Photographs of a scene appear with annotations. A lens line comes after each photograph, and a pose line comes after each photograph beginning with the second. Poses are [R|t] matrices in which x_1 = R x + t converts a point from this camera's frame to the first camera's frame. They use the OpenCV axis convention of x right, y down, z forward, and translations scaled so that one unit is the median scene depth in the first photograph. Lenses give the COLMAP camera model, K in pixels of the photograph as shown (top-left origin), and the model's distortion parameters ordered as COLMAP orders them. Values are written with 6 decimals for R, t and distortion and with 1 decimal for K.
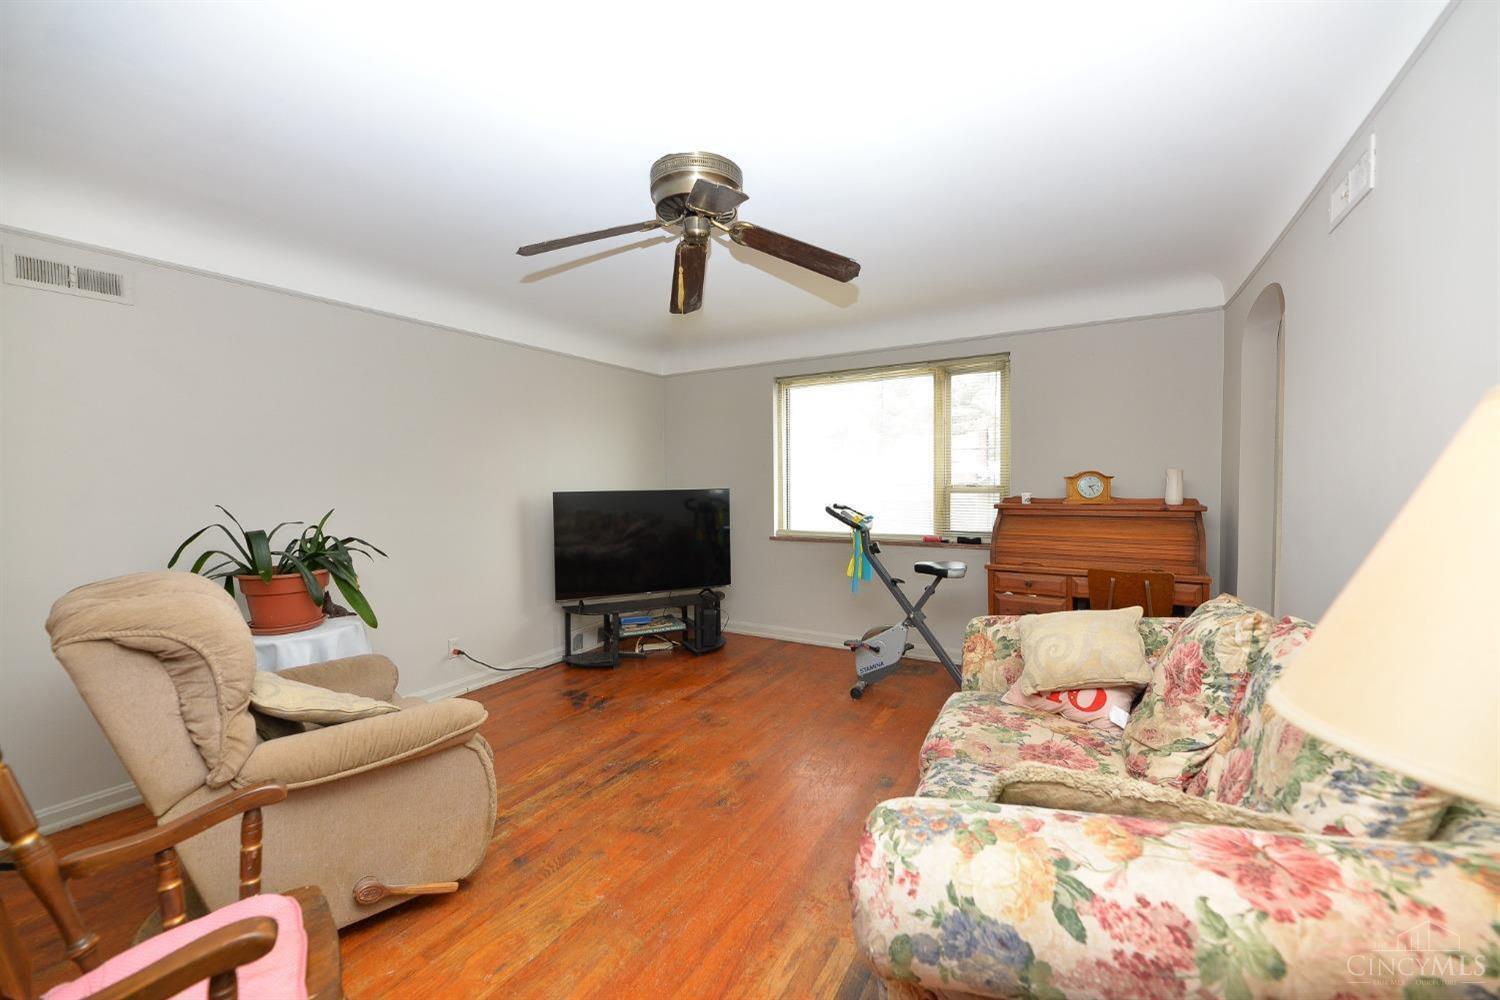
lens RADIAL K [[597.4, 0, 750.0], [0, 597.4, 500.0], [0, 0, 1]] dist [-0.000906, -0.000252]
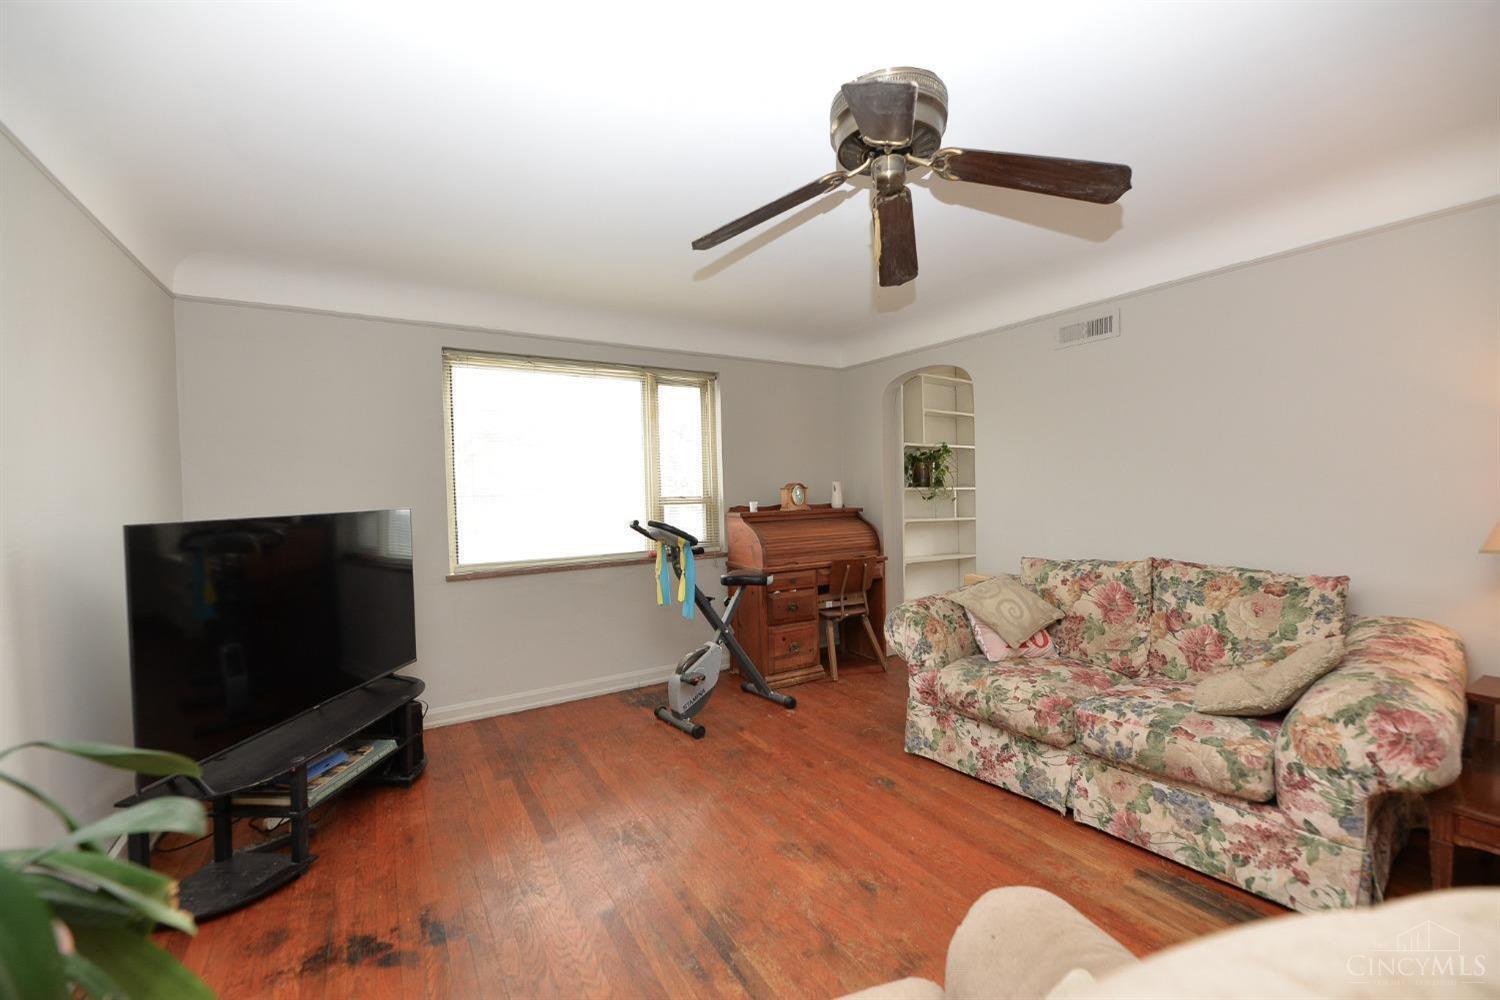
lens RADIAL K [[615.1, 0, 750.0], [0, 615.1, 500.0], [0, 0, 1]] dist [0.001965, 0.000166]
pose [[0.474029, -0.019685, 0.880289, -0.560744], [0.042061, 0.999115, -0.000307, -0.015425], [-0.879504, 0.037171, 0.474437, 0.477266]]
